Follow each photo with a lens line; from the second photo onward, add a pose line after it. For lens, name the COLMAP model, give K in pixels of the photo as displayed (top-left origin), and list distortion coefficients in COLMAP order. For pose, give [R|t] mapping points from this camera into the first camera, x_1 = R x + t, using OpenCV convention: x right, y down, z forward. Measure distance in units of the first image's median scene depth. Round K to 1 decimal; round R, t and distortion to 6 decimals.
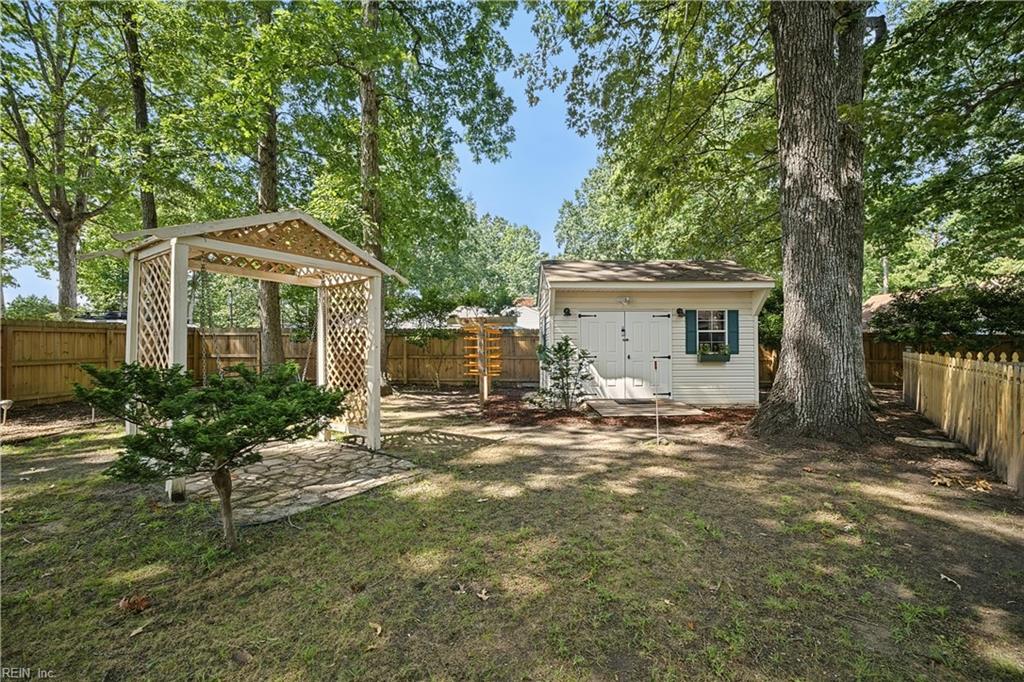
lens RADIAL K [[405.2, 0, 519.7], [0, 405.2, 343.1], [0, 0, 1]] dist [0.000993, -0.000516]
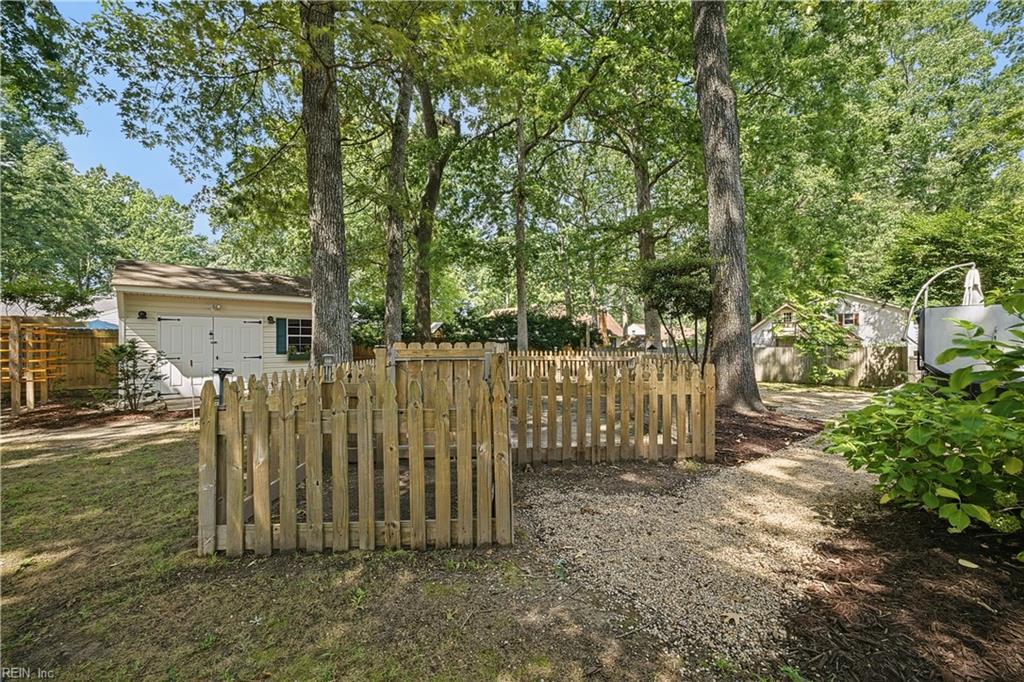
lens RADIAL K [[405.2, 0, 512.1], [0, 405.2, 346.4], [0, 0, 1]] dist [0.000993, -0.000516]
pose [[0.762747, -0.000495, 0.646697, 0.164890], [-0.000186, 0.999999, 0.000985, 0.001356], [-0.646697, -0.000872, 0.762747, -0.371728]]
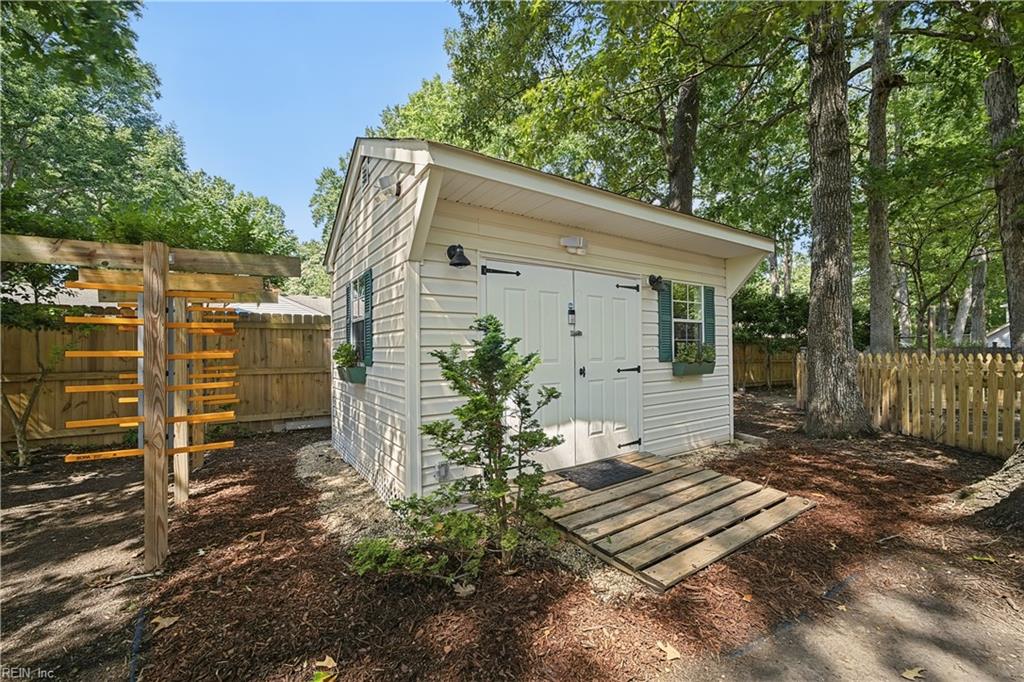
lens RADIAL K [[405.2, 0, 512.1], [0, 405.2, 344.5], [0, 0, 1]] dist [0.000993, -0.000516]
pose [[0.843982, 0.002665, 0.536365, -0.037930], [-0.001817, 0.999996, -0.002110, 0.005010], [-0.536369, 0.000806, 0.843983, 0.653775]]
